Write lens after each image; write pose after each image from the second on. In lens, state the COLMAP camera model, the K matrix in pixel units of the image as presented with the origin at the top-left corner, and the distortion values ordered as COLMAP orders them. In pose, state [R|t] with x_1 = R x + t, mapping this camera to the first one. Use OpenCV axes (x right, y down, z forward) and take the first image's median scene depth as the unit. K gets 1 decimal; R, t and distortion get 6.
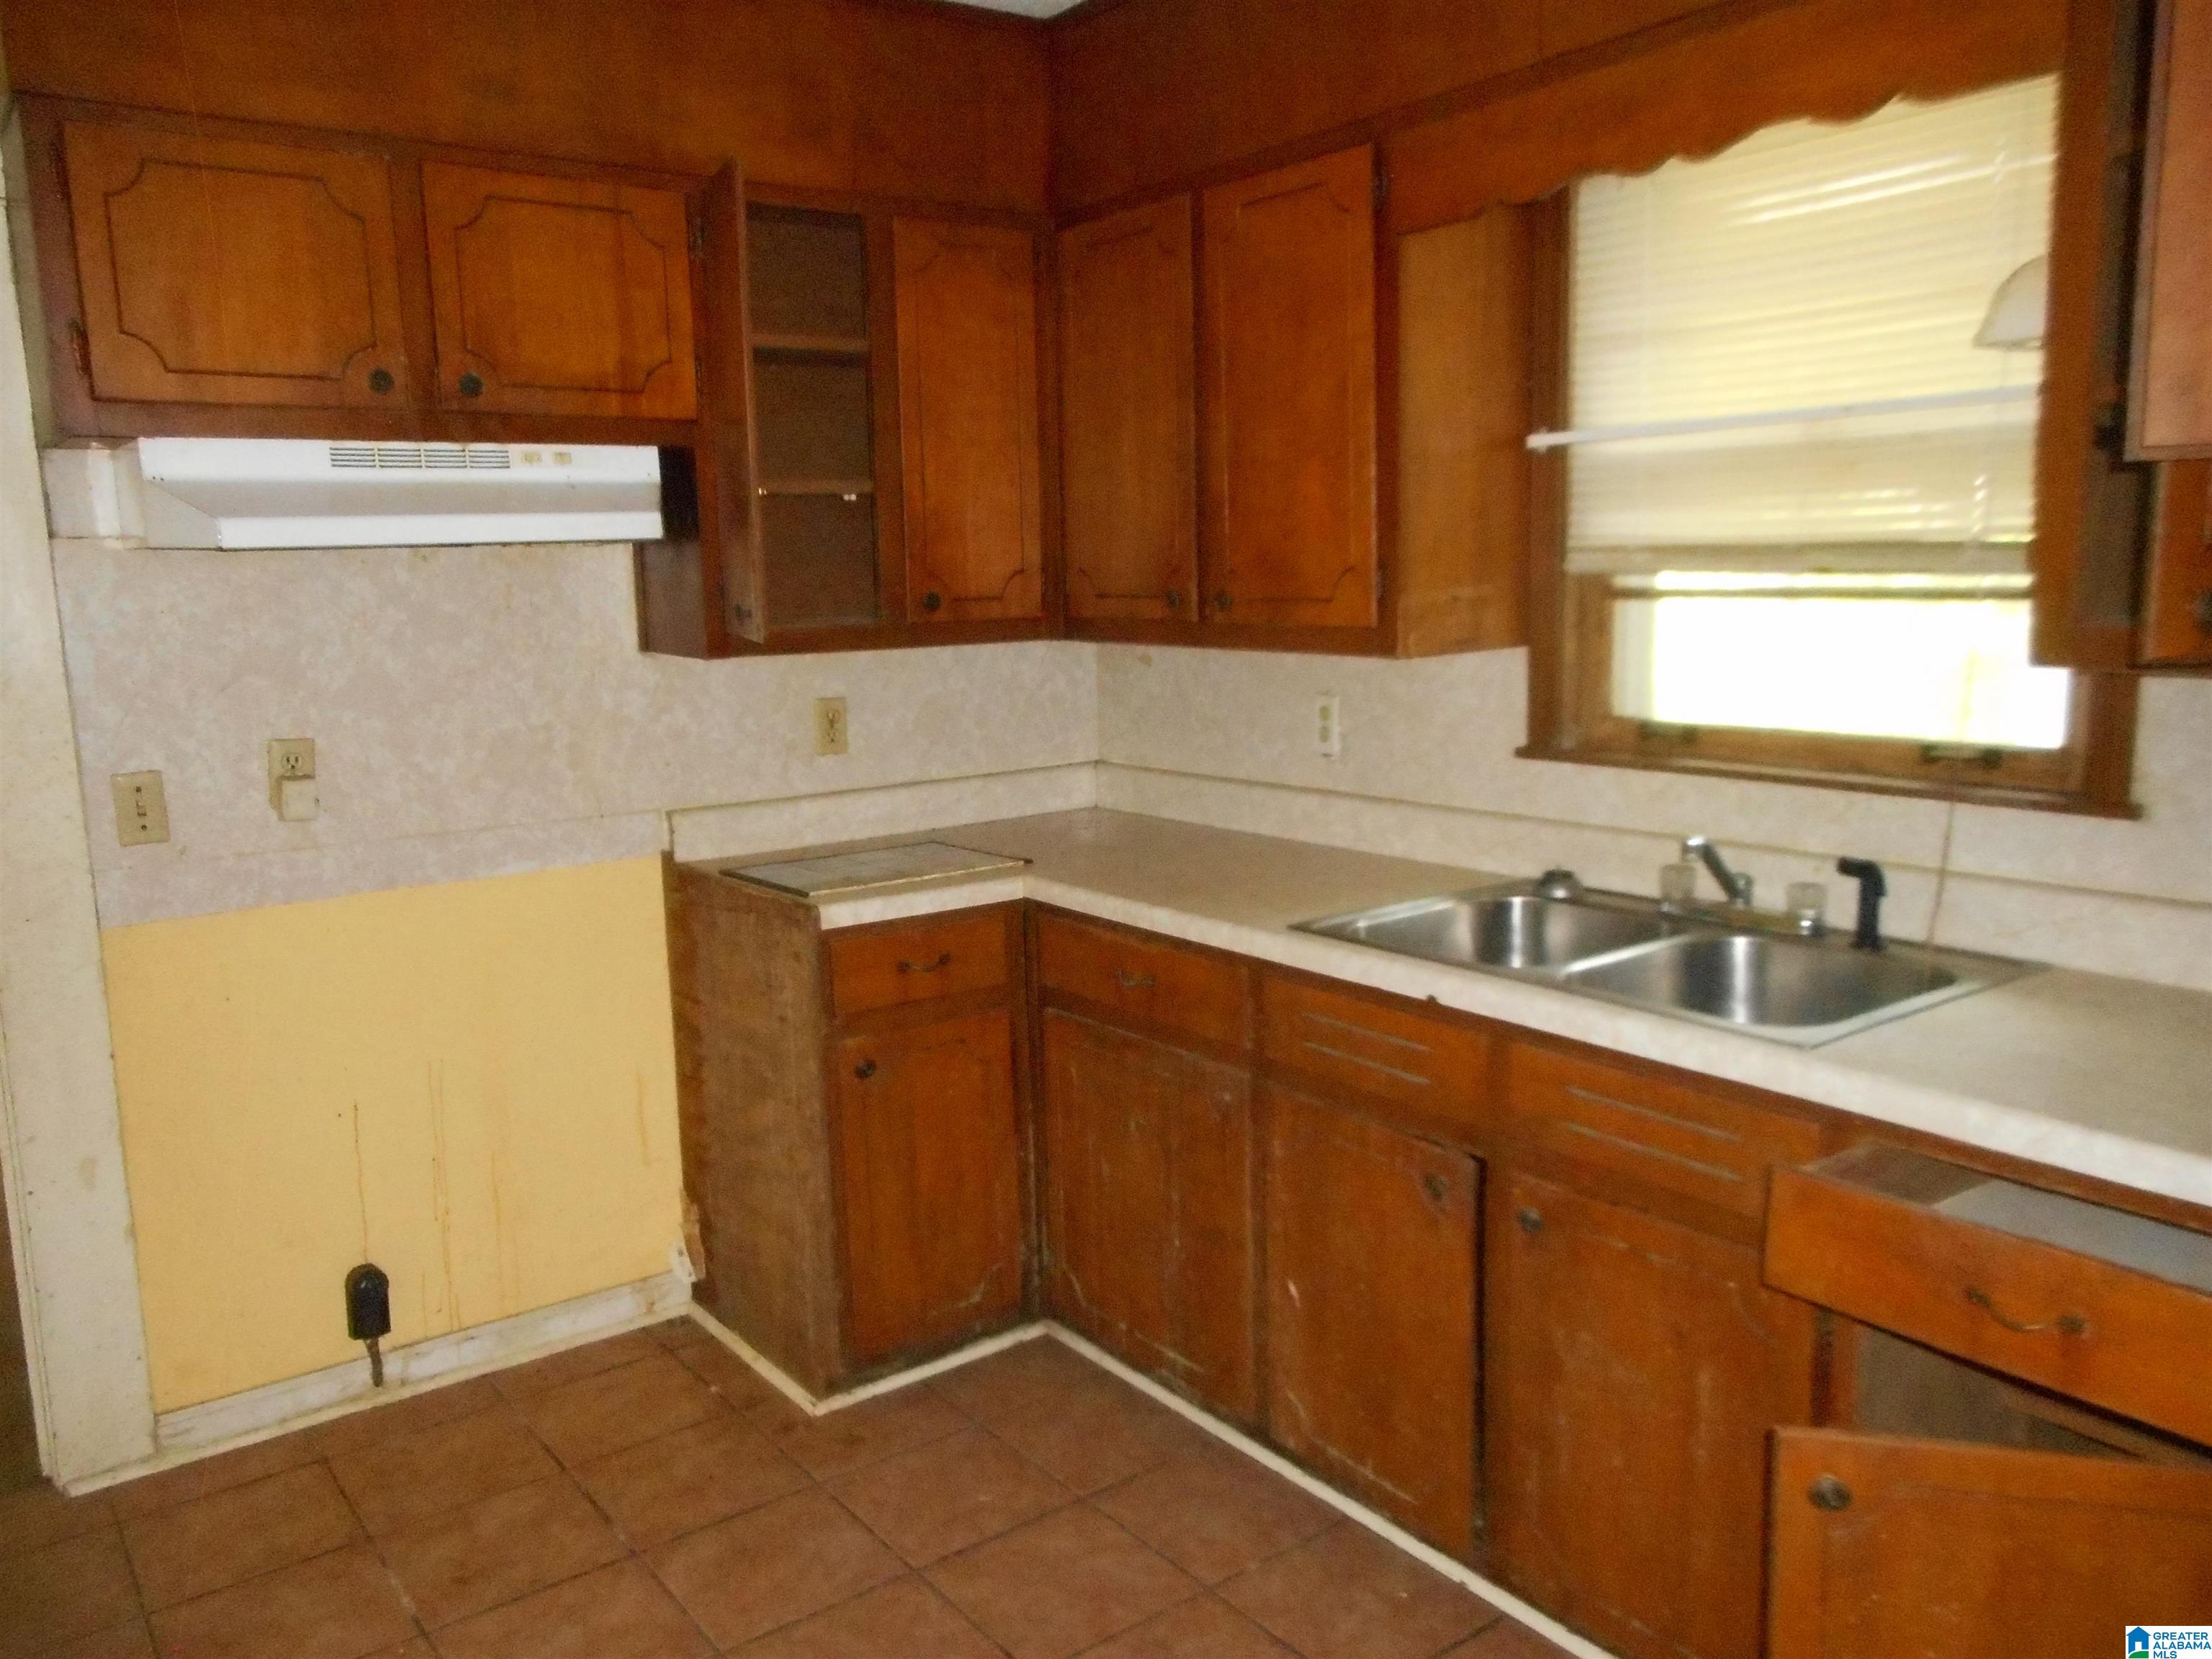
lens RADIAL K [[1666.1, 0, 1102.4], [0, 1666.1, 831.3], [0, 0, 1]] dist [-0.003480, 0.005886]
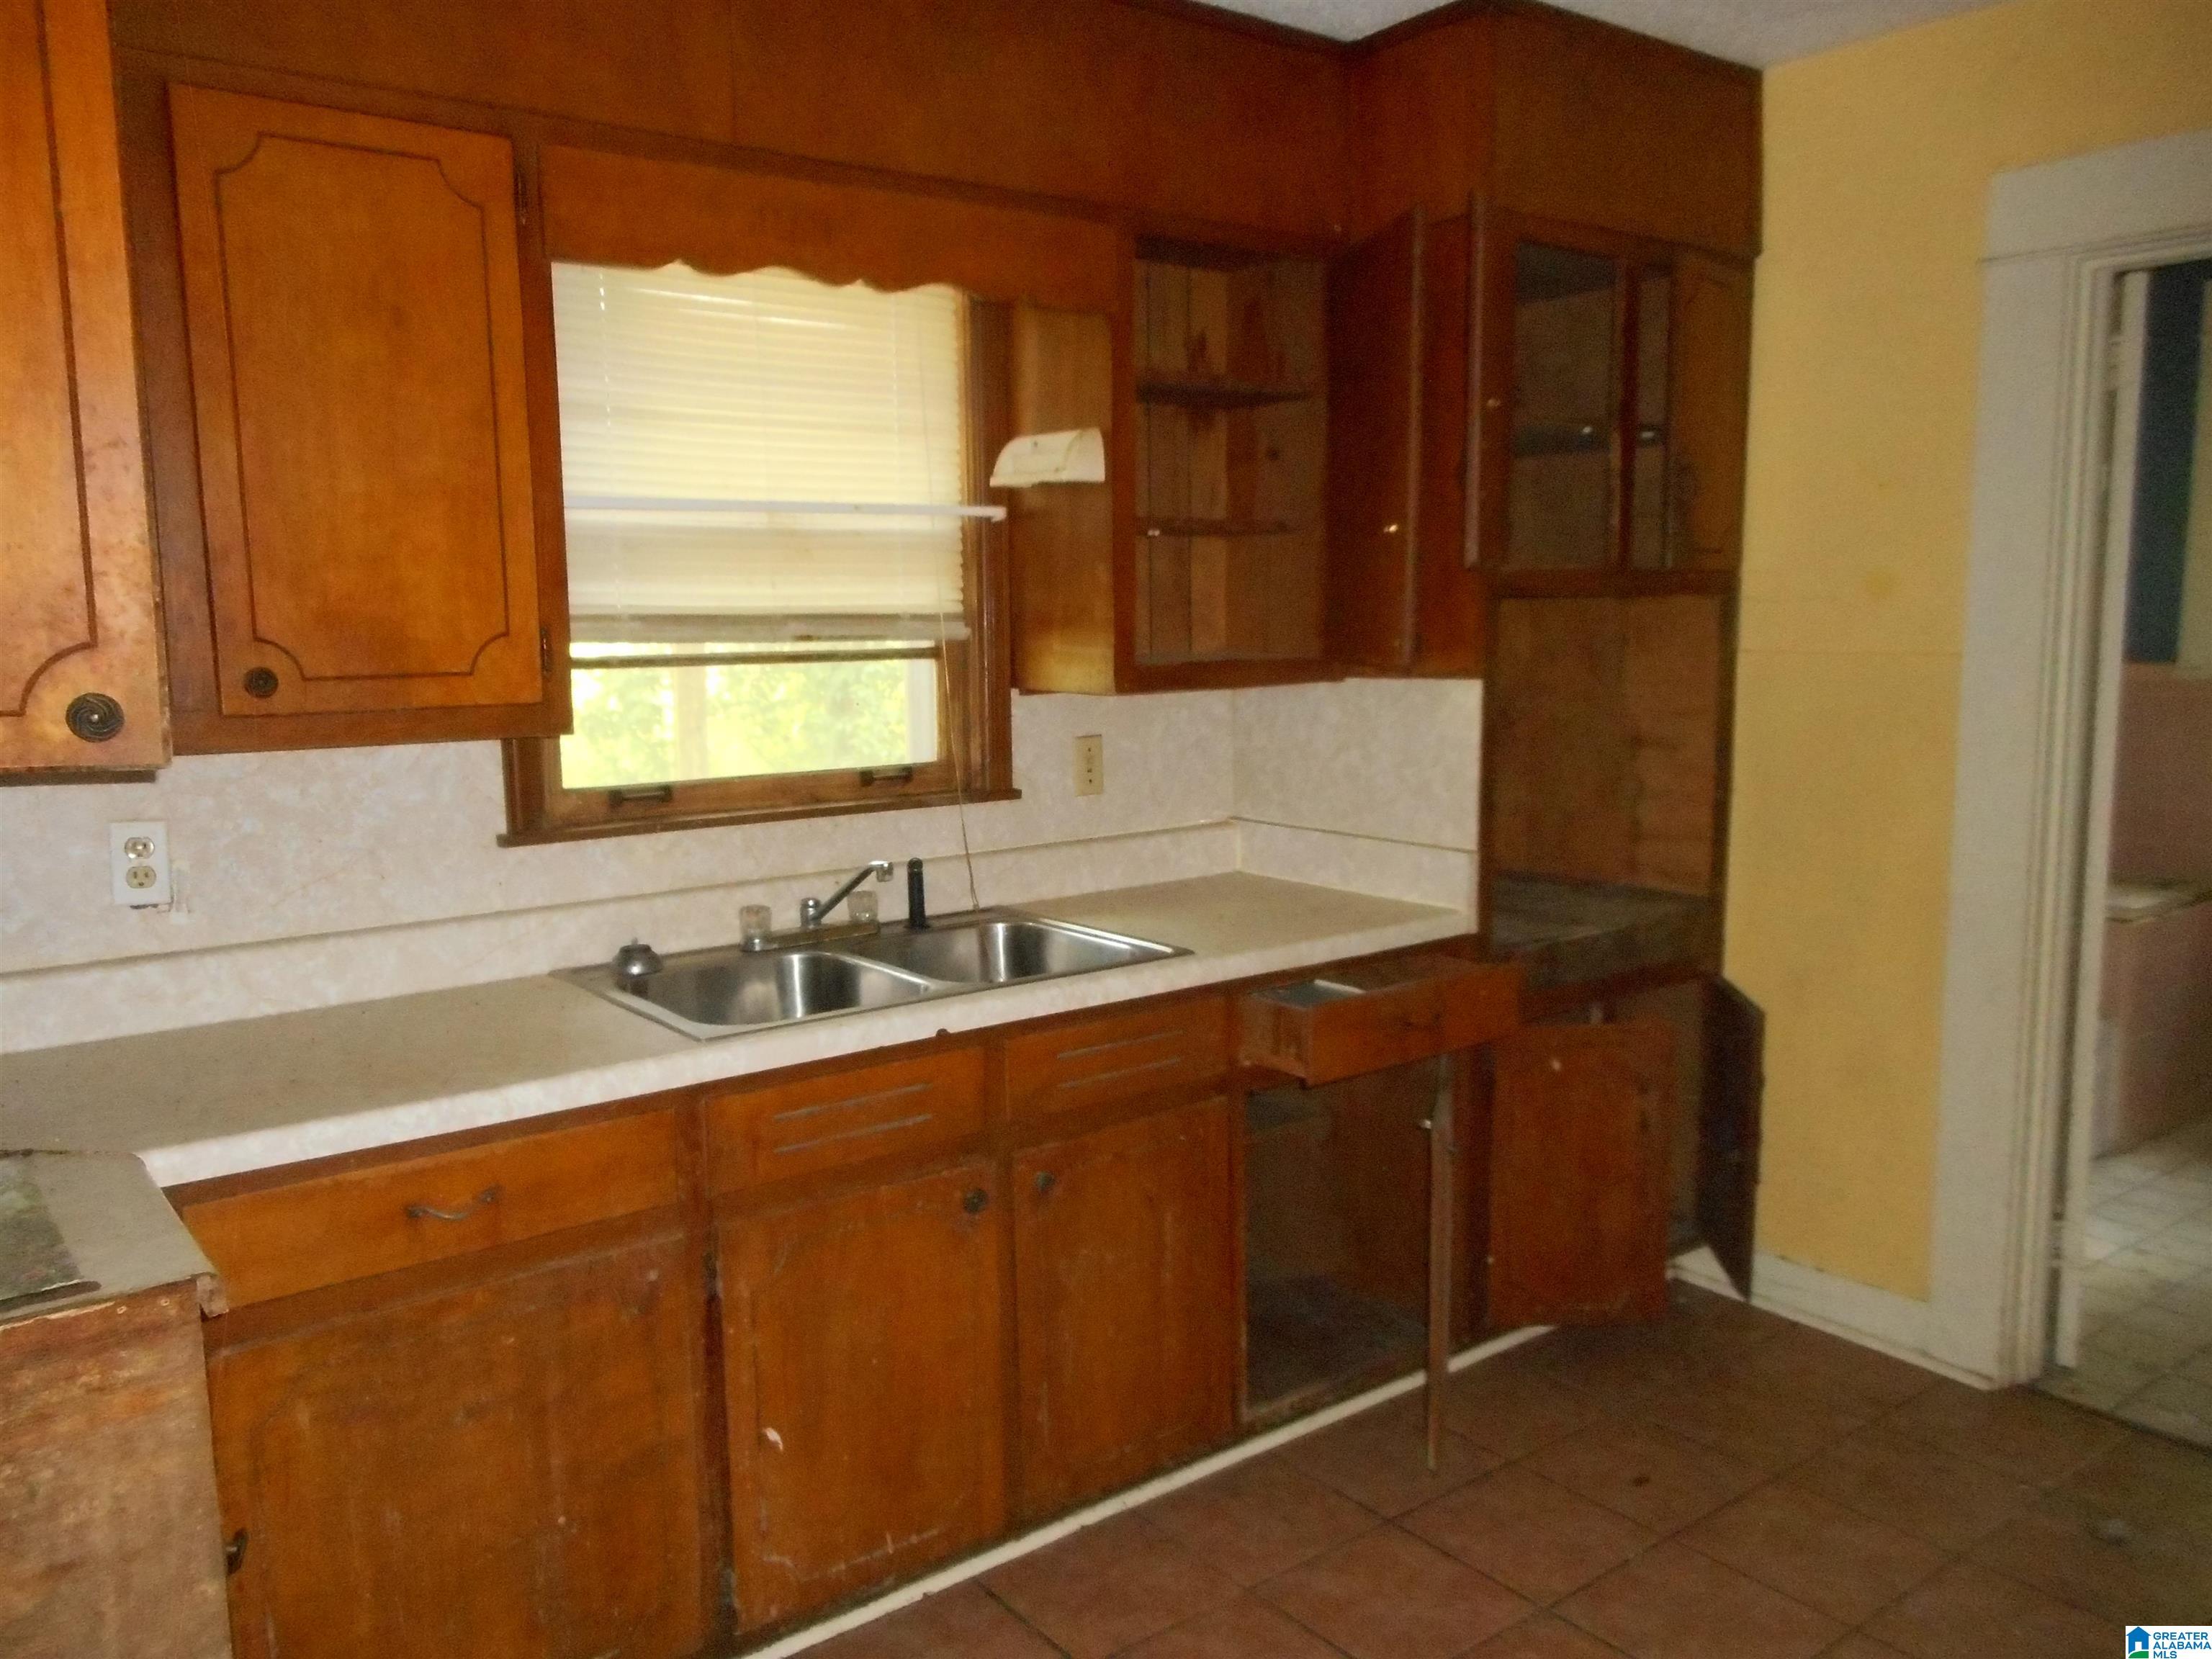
lens RADIAL K [[1666.1, 0, 1102.3], [0, 1666.1, 827.8], [0, 0, 1]] dist [-0.003480, 0.005886]
pose [[-0.023387, -0.101249, 0.994586, -0.731324], [0.174963, 0.979090, 0.103786, -0.102487], [-0.984297, 0.176443, -0.005184, 0.766823]]
